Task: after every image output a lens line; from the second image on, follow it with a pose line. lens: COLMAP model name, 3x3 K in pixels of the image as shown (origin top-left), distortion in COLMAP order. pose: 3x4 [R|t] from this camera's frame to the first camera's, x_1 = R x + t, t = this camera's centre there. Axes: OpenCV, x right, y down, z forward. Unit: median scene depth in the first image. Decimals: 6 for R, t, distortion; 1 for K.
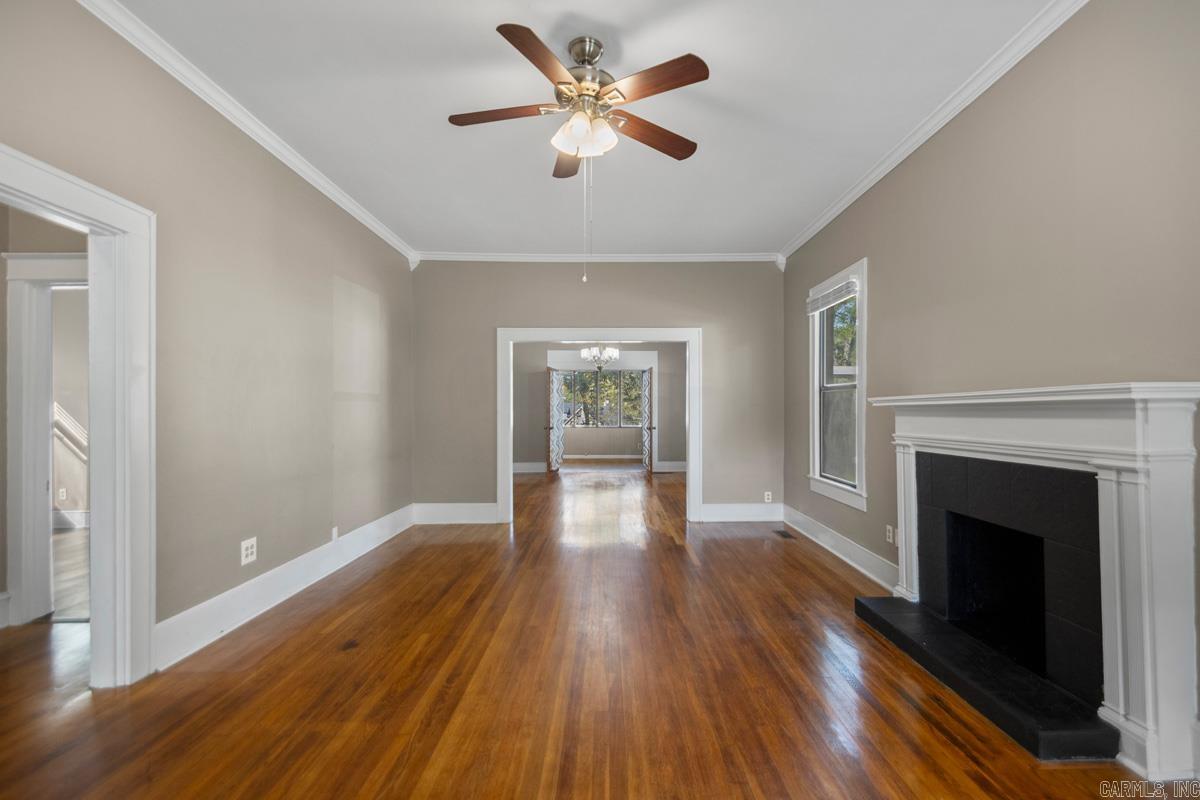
lens RADIAL K [[557.4, 0, 608.9], [0, 557.4, 408.0], [0, 0, 1]] dist [0.040668, -0.021005]
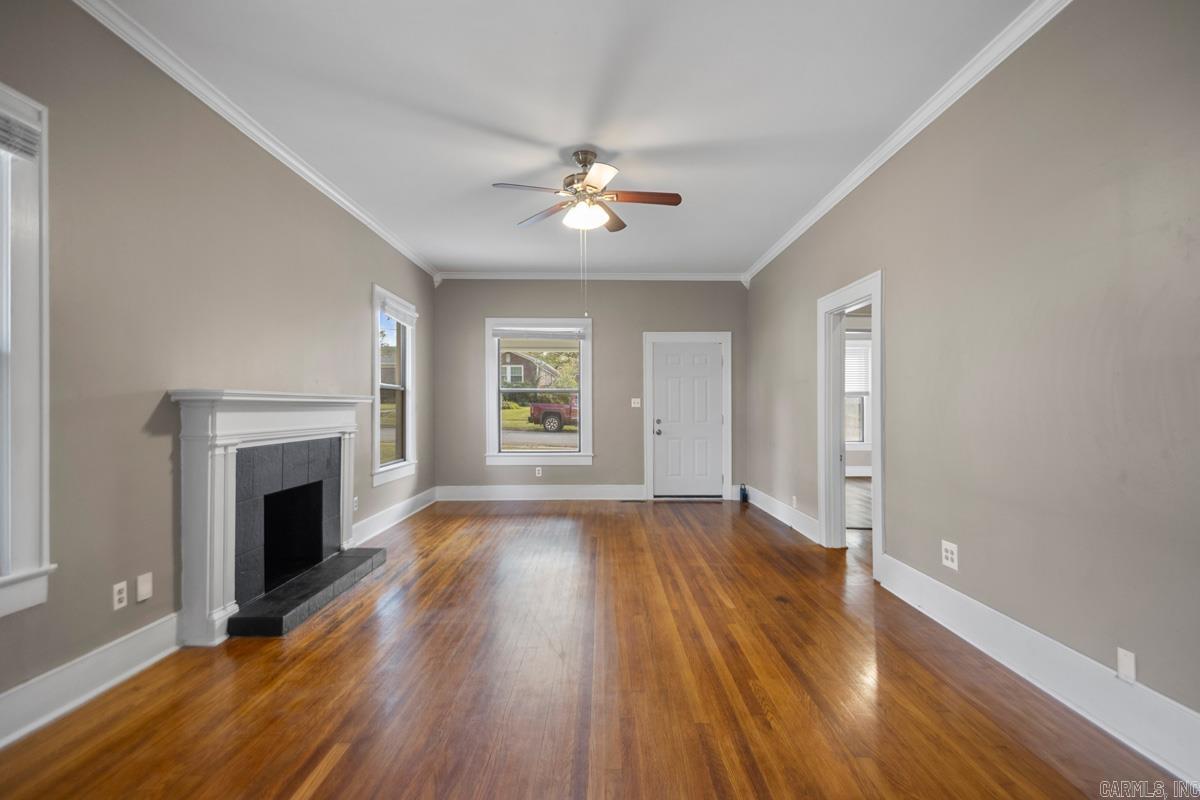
lens RADIAL K [[555.7, 0, 611.3], [0, 555.7, 400.6], [0, 0, 1]] dist [0.041320, -0.021295]
pose [[-0.999919, 0.002491, -0.012493, -0.073453], [0.002754, 0.999774, -0.021095, 0.017952], [0.012437, -0.021128, -0.999699, 2.031332]]
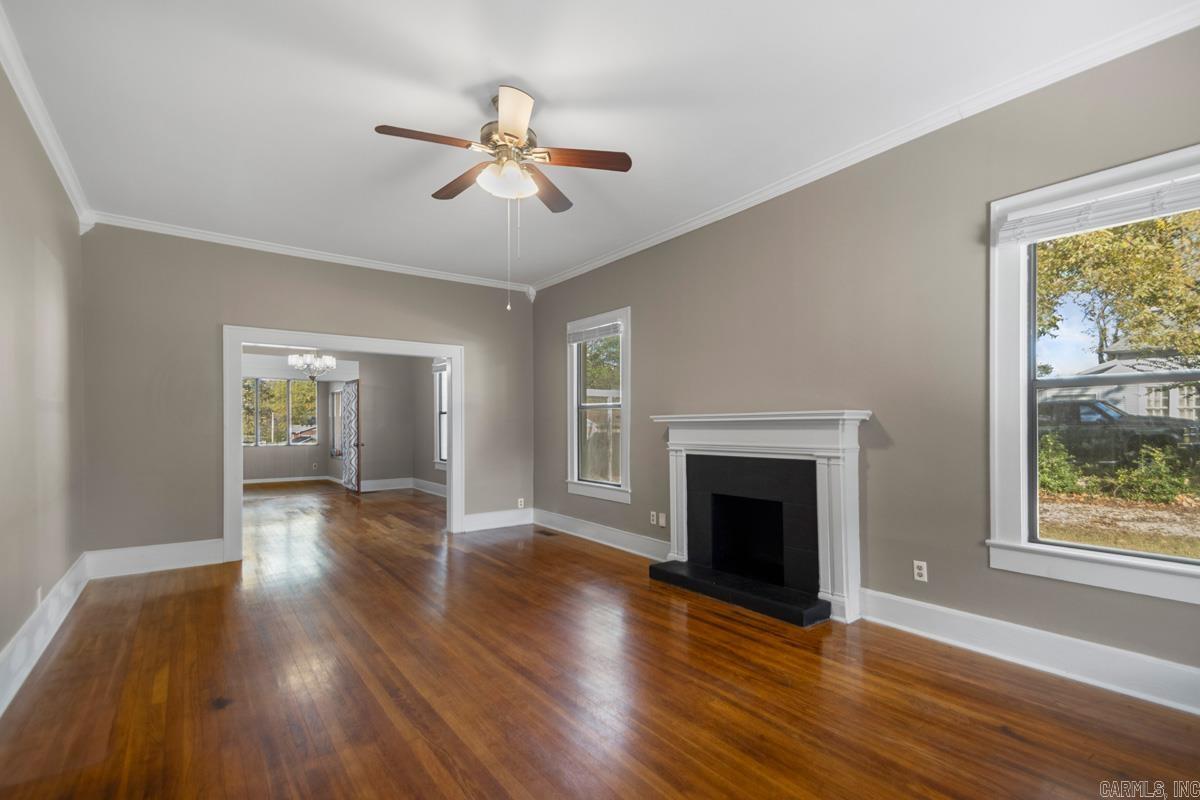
lens RADIAL K [[564.2, 0, 611.4], [0, 564.2, 423.6], [0, 0, 1]] dist [0.043101, -0.021695]
pose [[0.808834, 0.002101, 0.588034, -0.454945], [-0.002339, 0.999997, -0.000355, 0.001435], [-0.588033, -0.001089, 0.808836, -0.034526]]
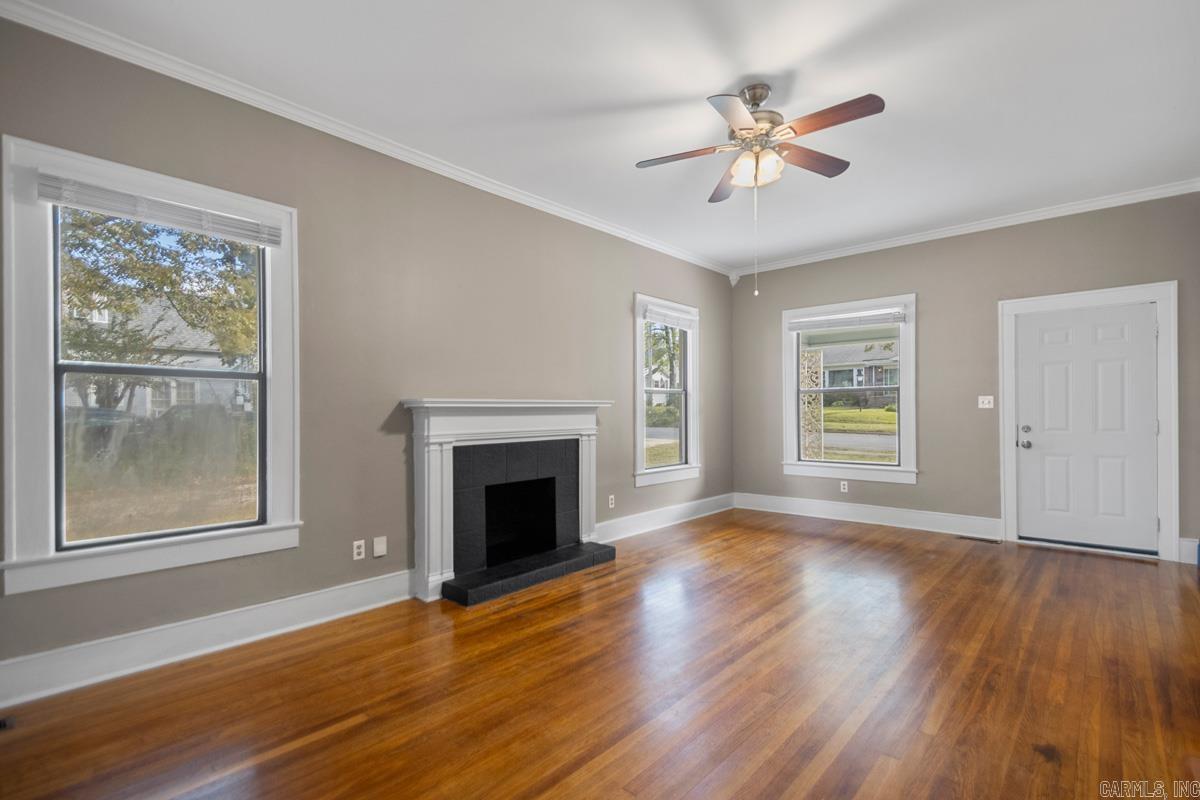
lens RADIAL K [[557.4, 0, 608.9], [0, 557.4, 408.0], [0, 0, 1]] dist [0.040668, -0.021005]
pose [[-0.746810, 0.011718, 0.664934, -0.481653], [0.003483, 0.999900, -0.013709, 0.015153], [-0.665029, -0.007922, -0.746776, 1.714514]]
